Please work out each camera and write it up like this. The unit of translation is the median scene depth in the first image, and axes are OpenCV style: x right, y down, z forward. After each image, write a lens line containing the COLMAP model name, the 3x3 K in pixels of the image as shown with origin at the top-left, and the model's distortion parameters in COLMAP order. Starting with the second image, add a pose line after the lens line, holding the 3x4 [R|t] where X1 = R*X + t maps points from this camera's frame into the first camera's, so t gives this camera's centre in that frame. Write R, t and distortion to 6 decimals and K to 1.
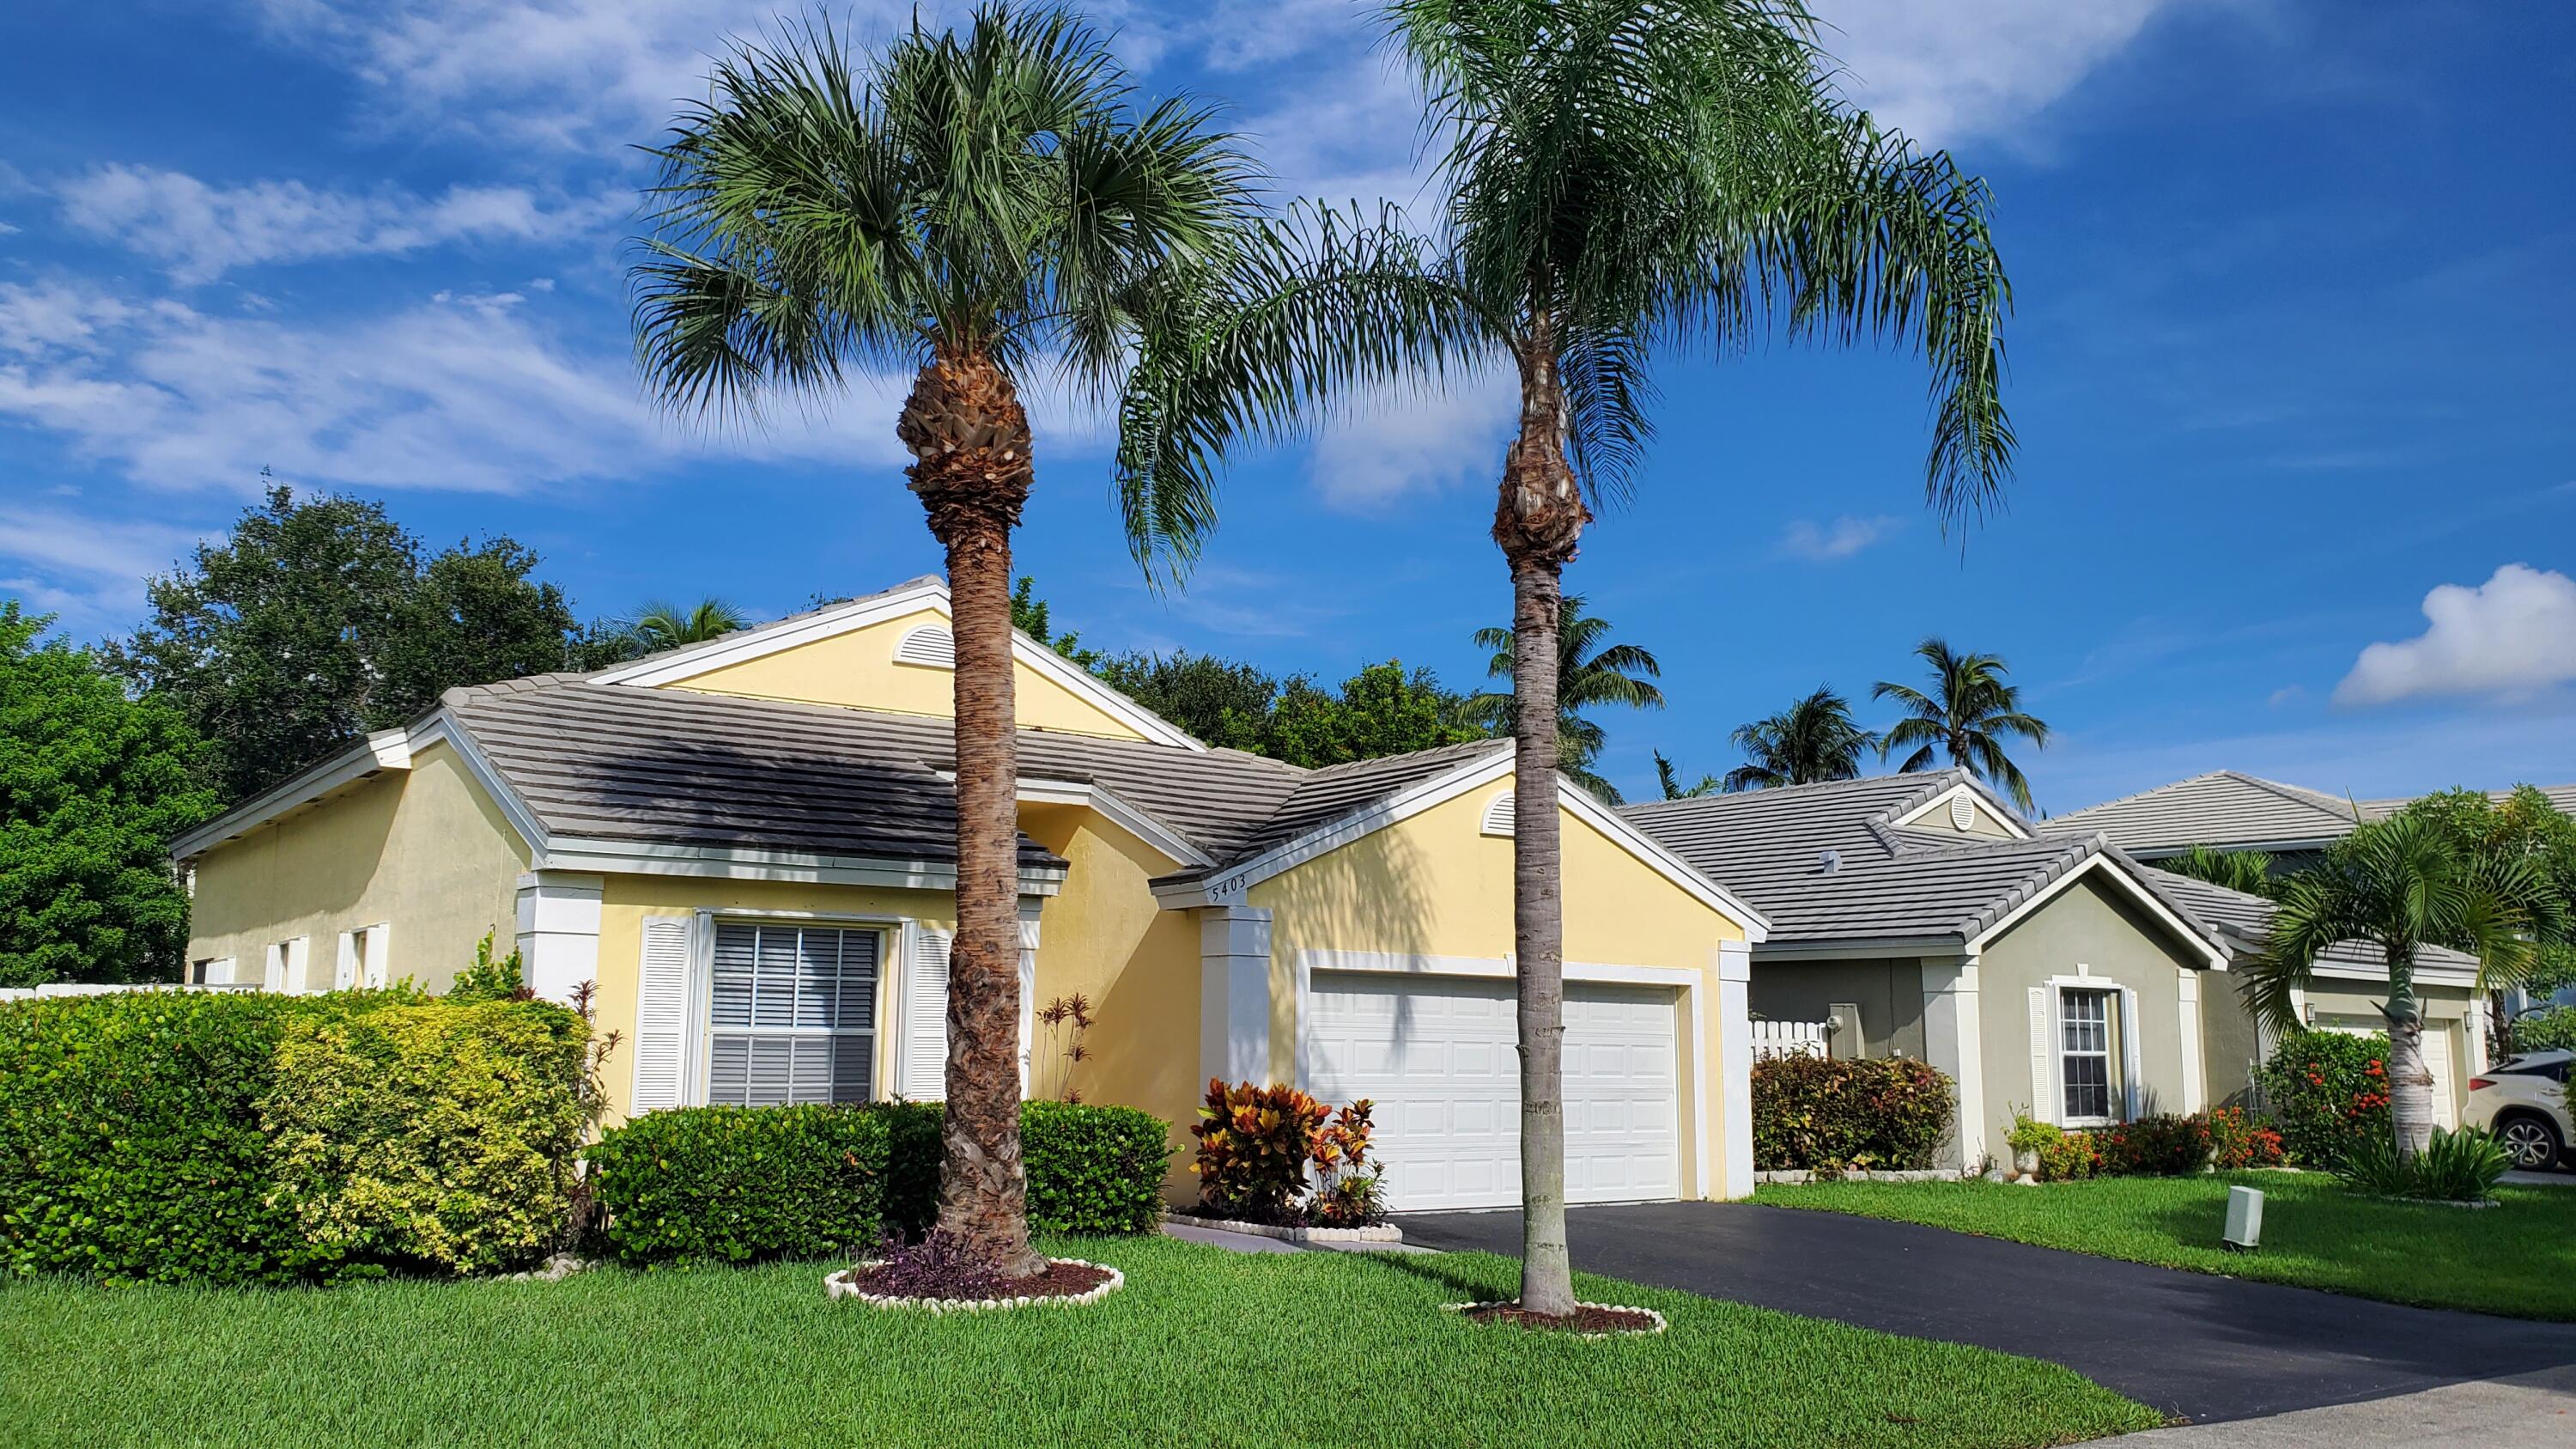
lens RADIAL K [[2067.7, 0, 1301.7], [0, 2067.7, 712.0], [0, 0, 1]] dist [0.095827, -0.079167]
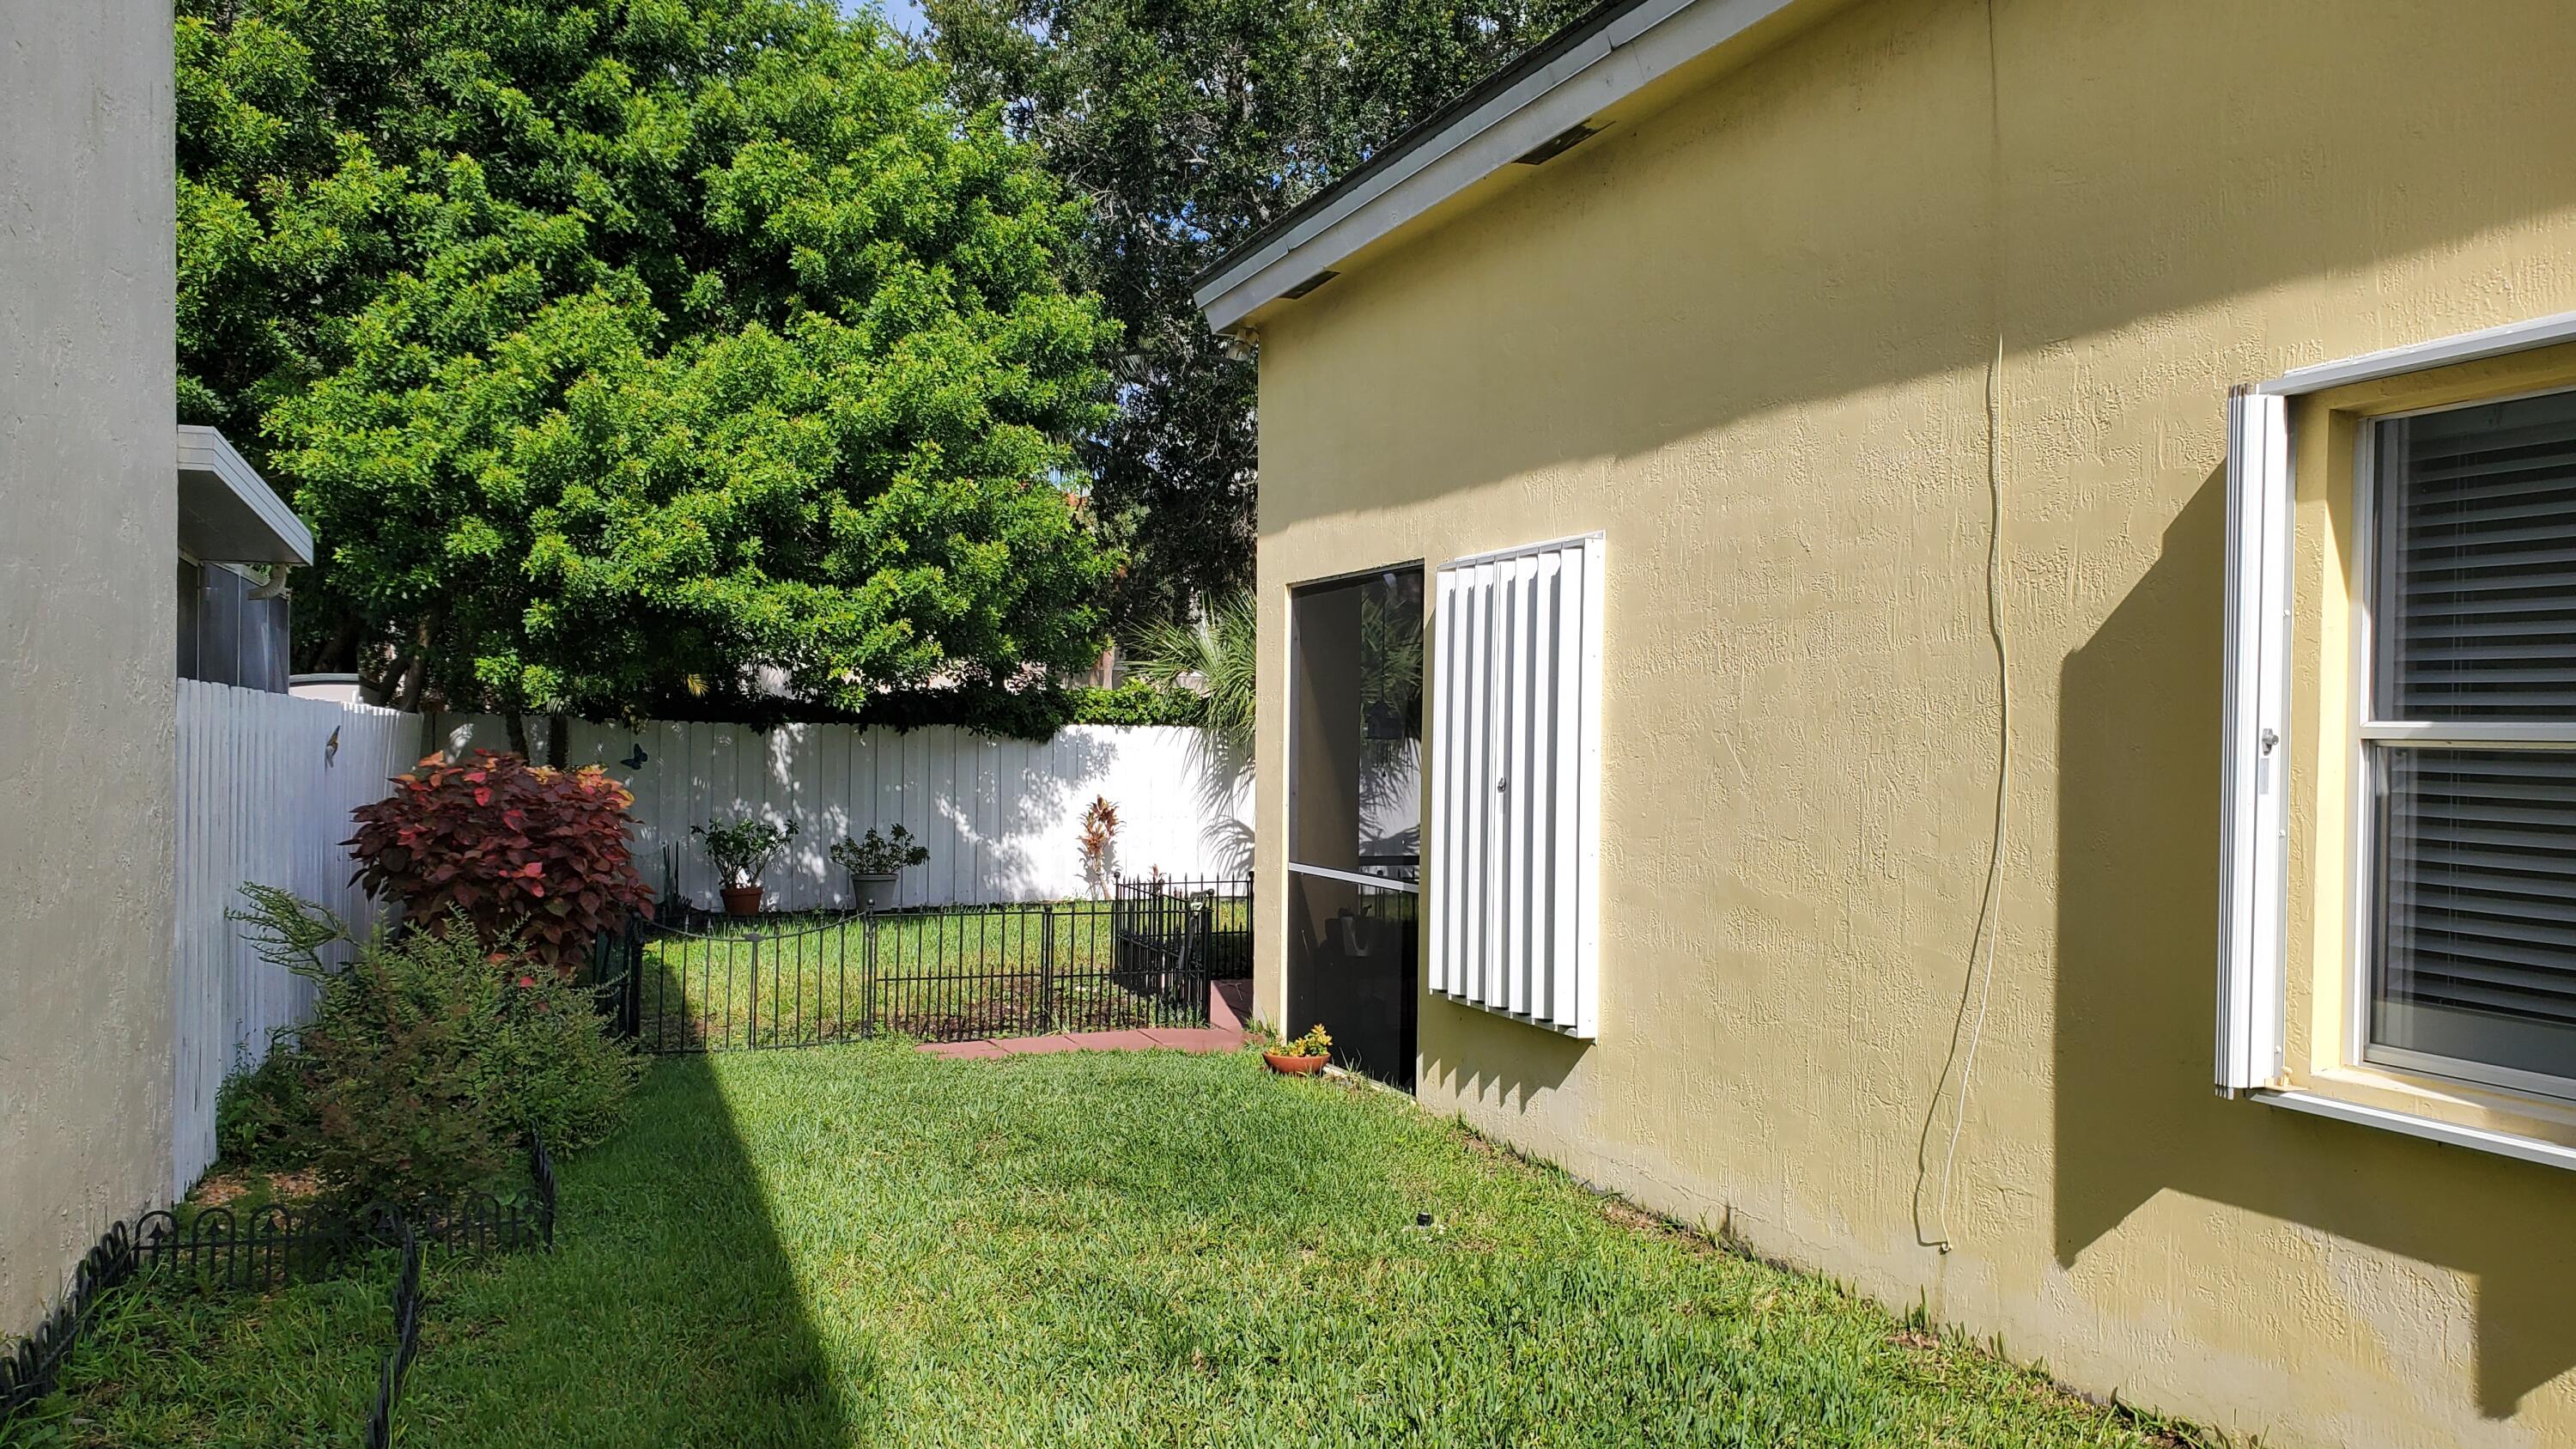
lens RADIAL K [[2067.7, 0, 1287.9], [0, 2067.7, 725.1], [0, 0, 1]] dist [0.095827, -0.079167]
pose [[0.964550, -0.000686, -0.263900, -0.375241], [0.043257, 0.986882, 0.155539, 0.074285], [0.260332, -0.161441, 0.951927, 0.561294]]
